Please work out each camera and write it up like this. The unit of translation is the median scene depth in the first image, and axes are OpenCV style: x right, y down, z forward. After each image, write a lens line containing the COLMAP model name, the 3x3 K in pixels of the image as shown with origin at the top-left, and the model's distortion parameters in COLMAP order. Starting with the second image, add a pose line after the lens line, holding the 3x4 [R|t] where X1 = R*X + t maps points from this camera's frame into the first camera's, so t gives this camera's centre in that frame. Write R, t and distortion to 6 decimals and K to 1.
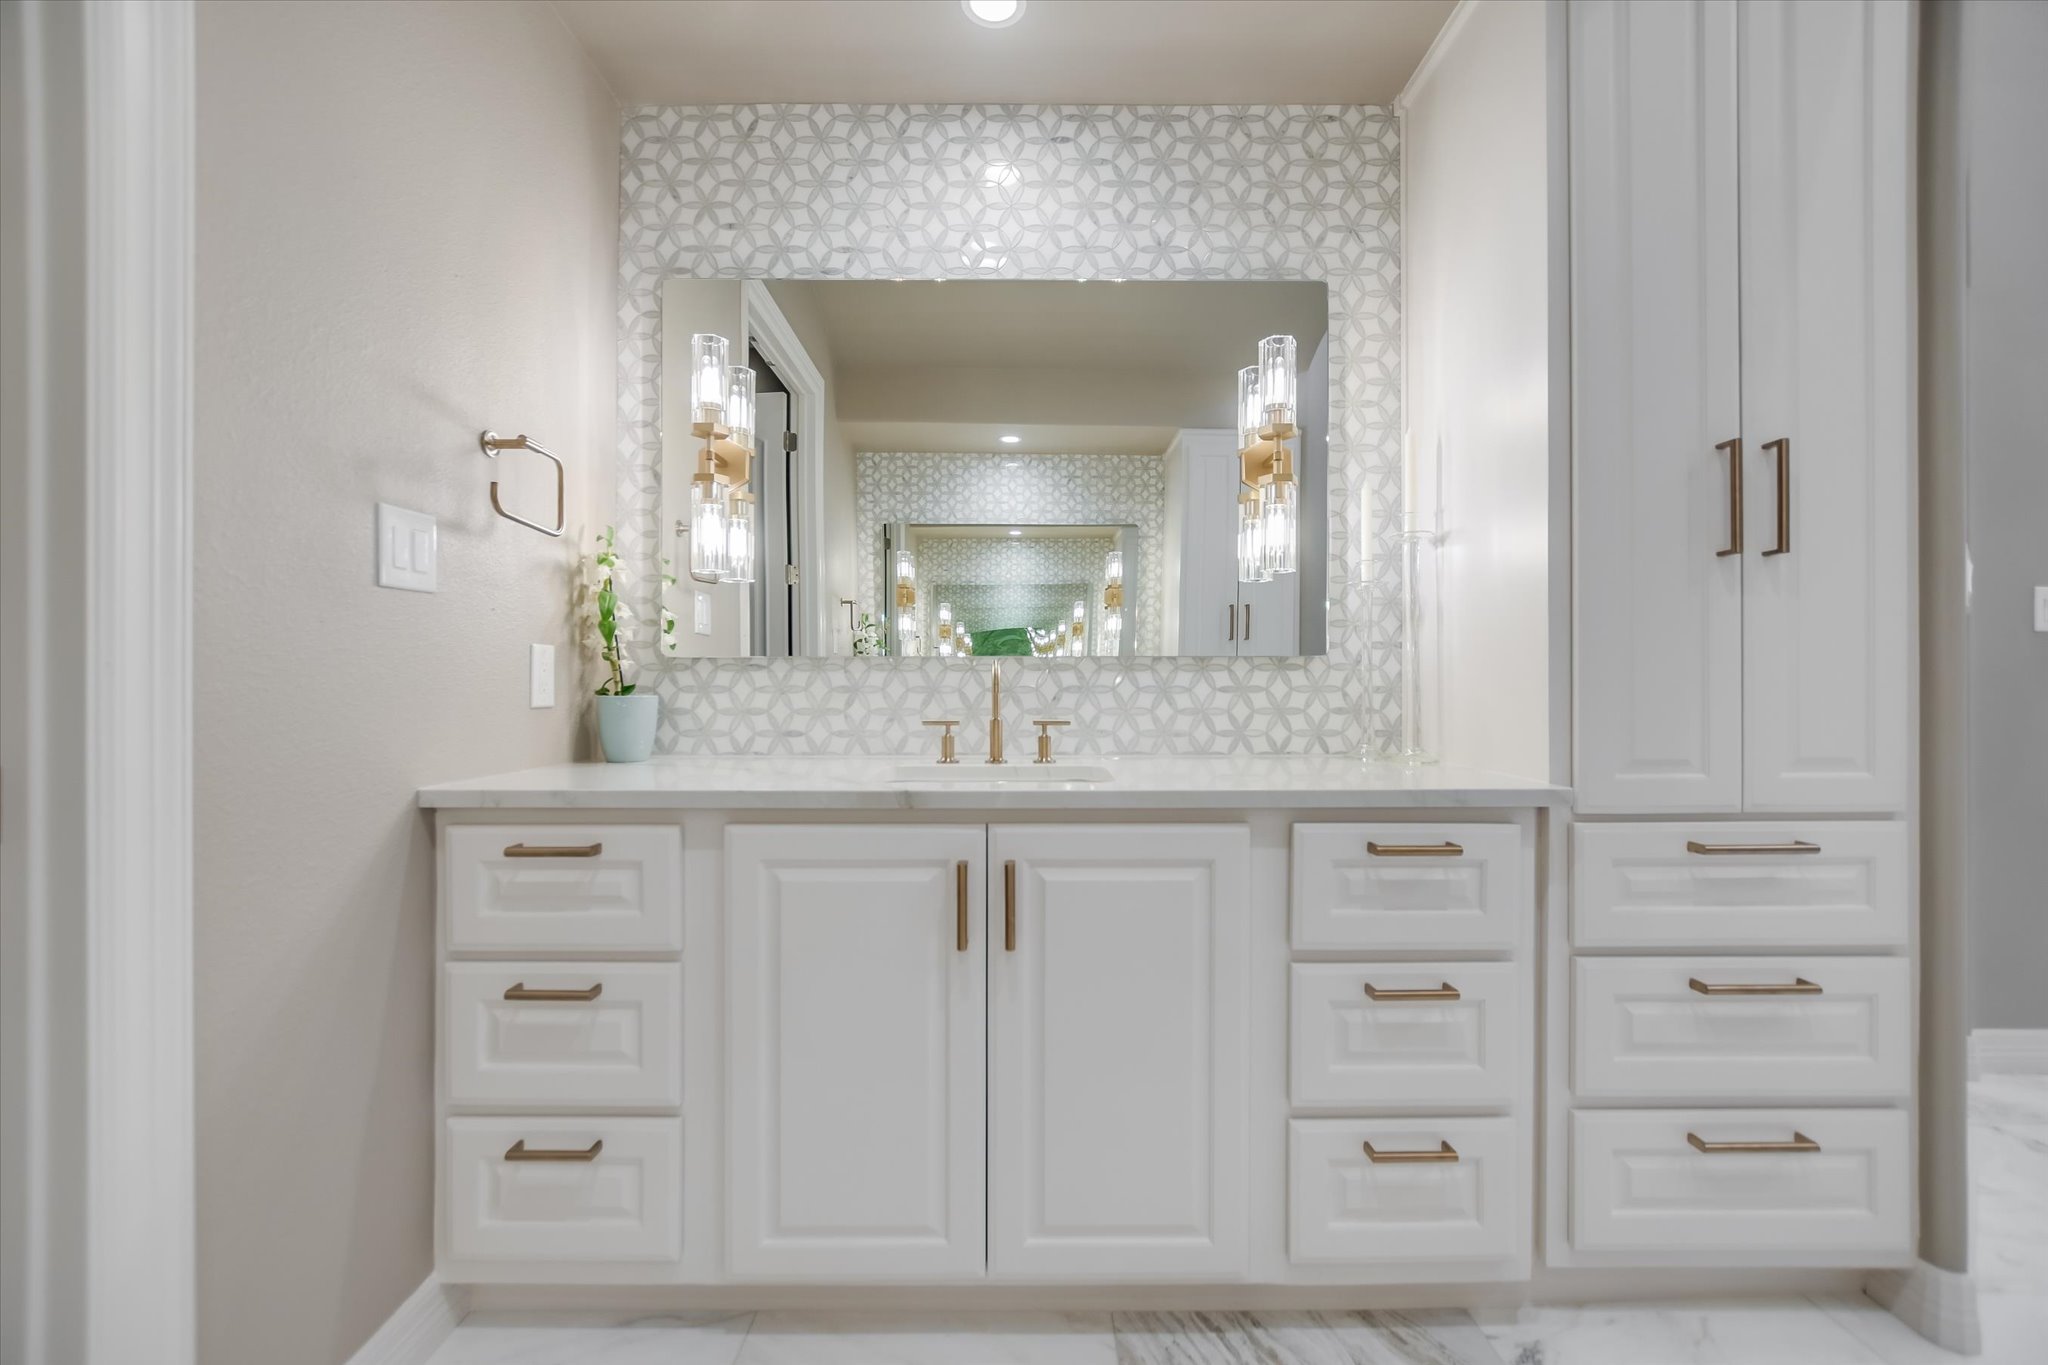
lens RADIAL K [[903.3, 0, 1054.0], [0, 903.3, 692.4], [0, 0, 1]] dist [-0.013167, 0.005222]
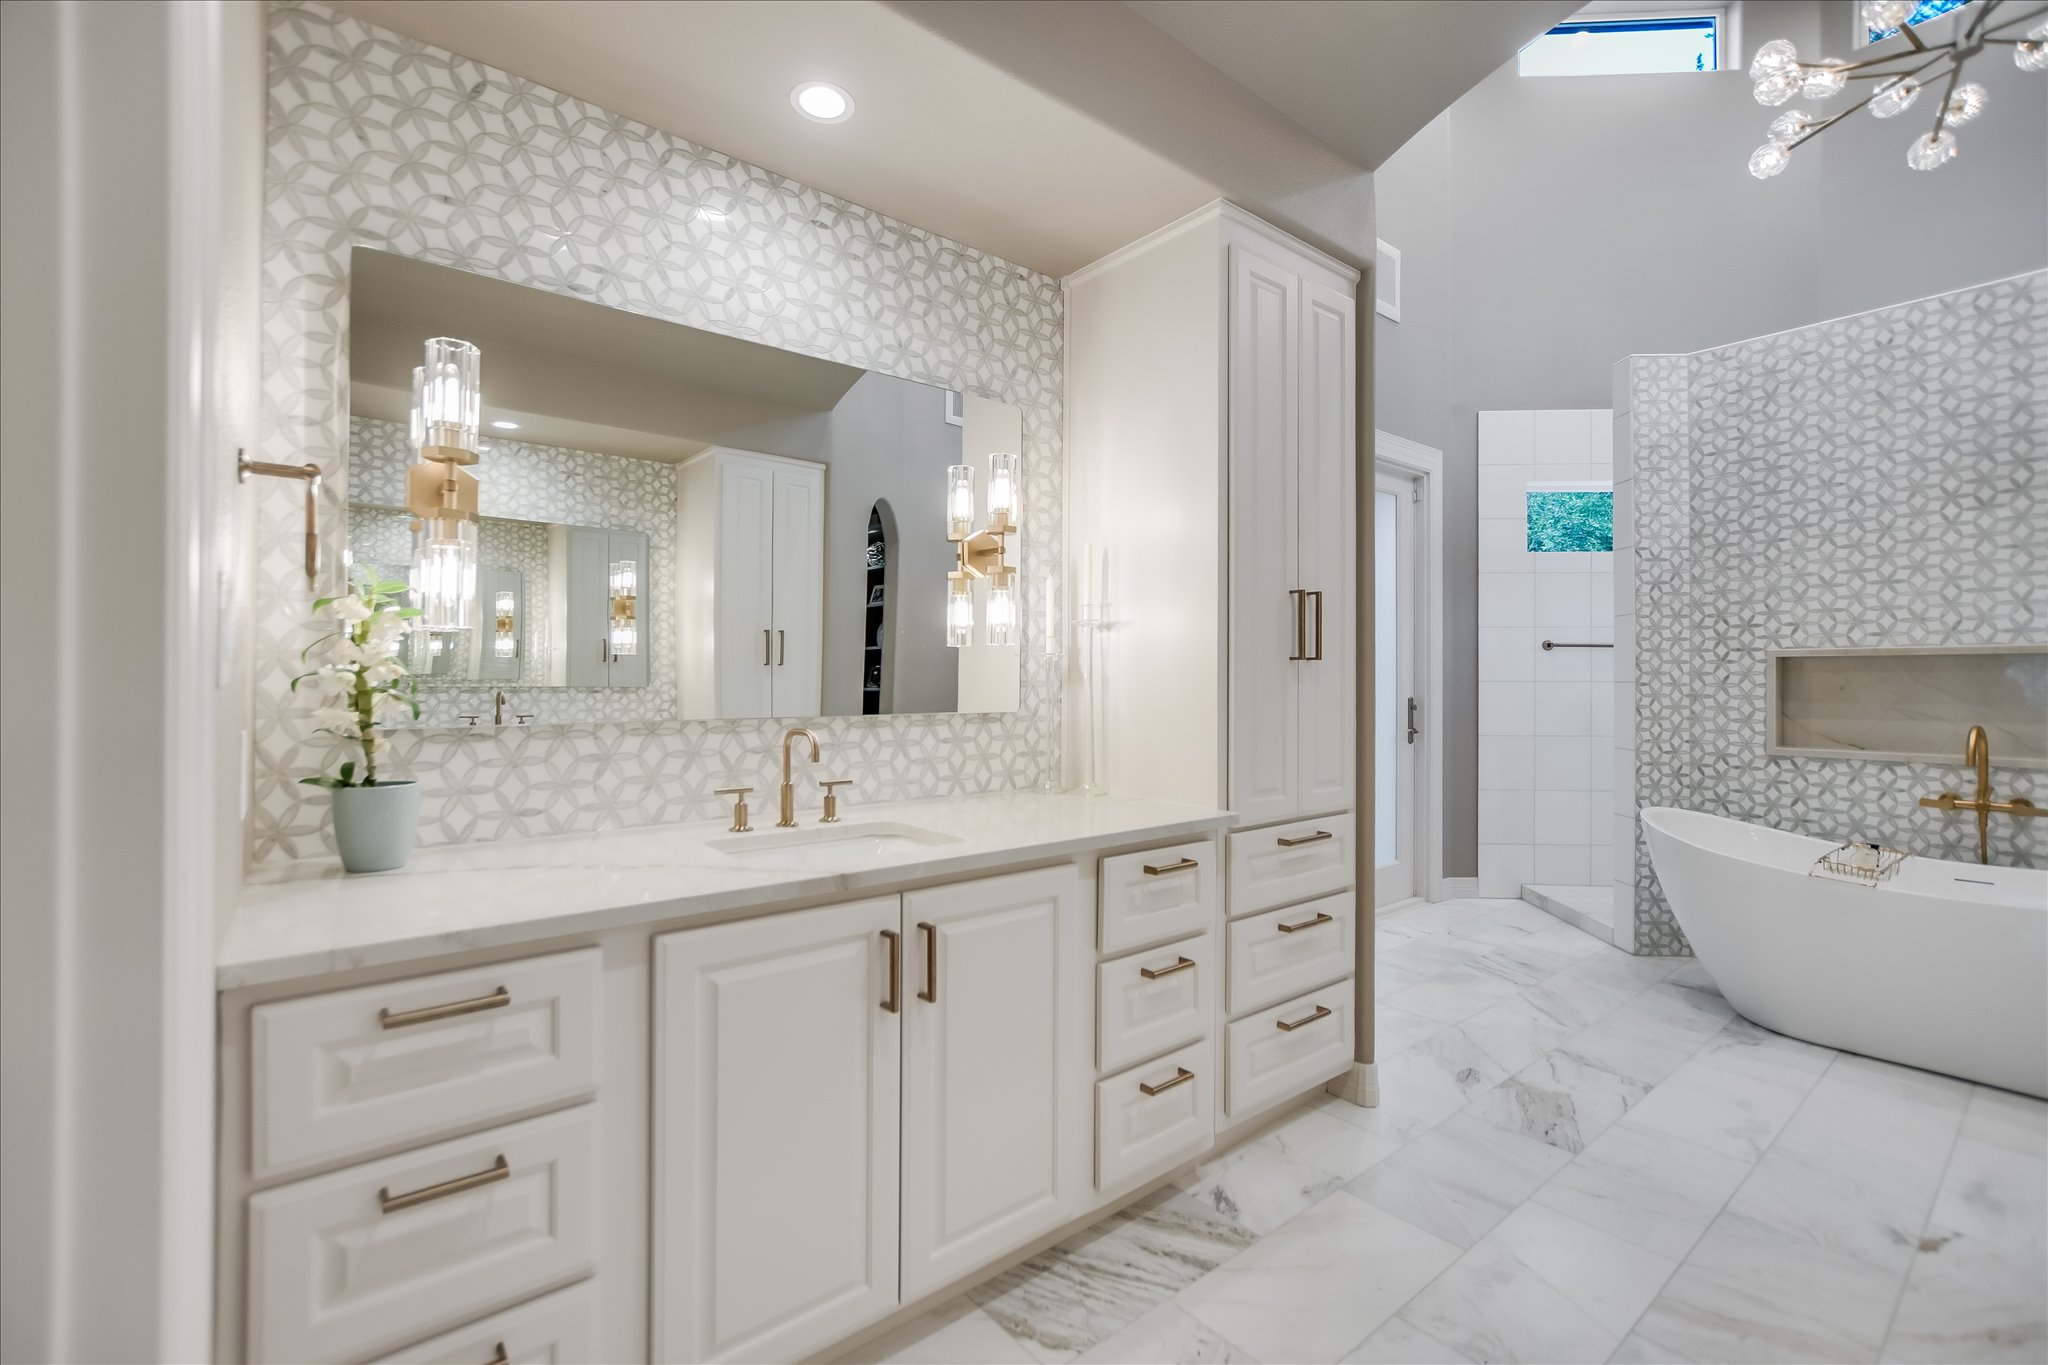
lens RADIAL K [[903.3, 0, 1025.4], [0, 903.3, 673.2], [0, 0, 1]] dist [-0.013167, 0.005222]
pose [[0.772659, 0.004732, 0.634804, -0.474775], [-0.002999, 0.999988, -0.003803, -0.086800], [-0.634815, 0.001035, 0.772664, 0.034868]]
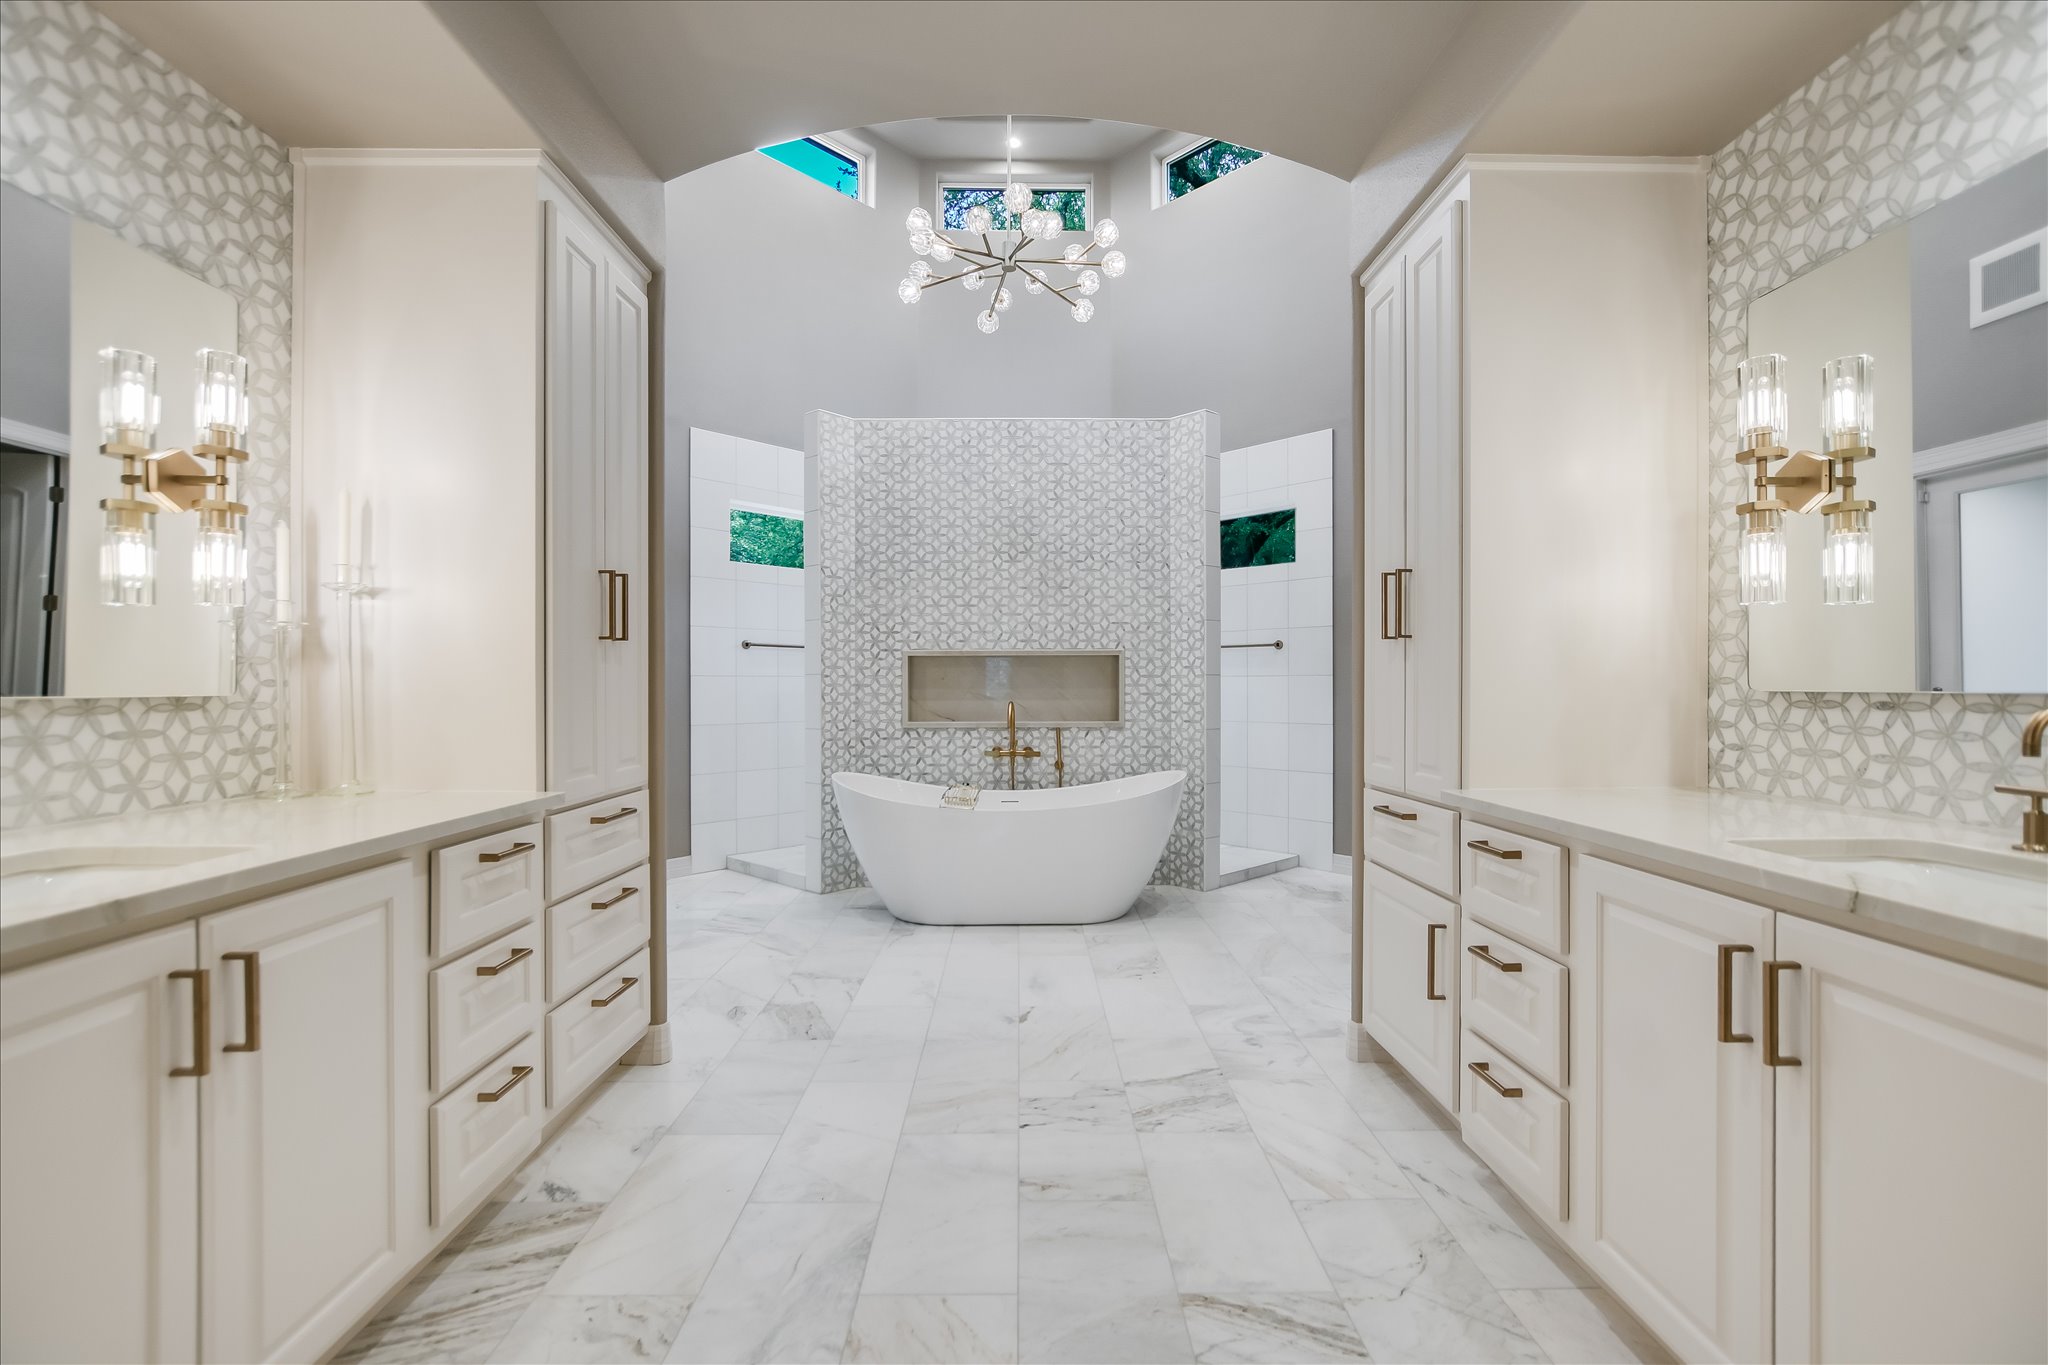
lens RADIAL K [[903.3, 0, 1040.8], [0, 903.3, 691.7], [0, 0, 1]] dist [-0.013167, 0.005222]
pose [[-0.030767, -0.006371, 0.999506, -0.658362], [0.001235, 0.999979, 0.006412, -0.048105], [-0.999526, 0.001431, -0.030759, 0.181807]]
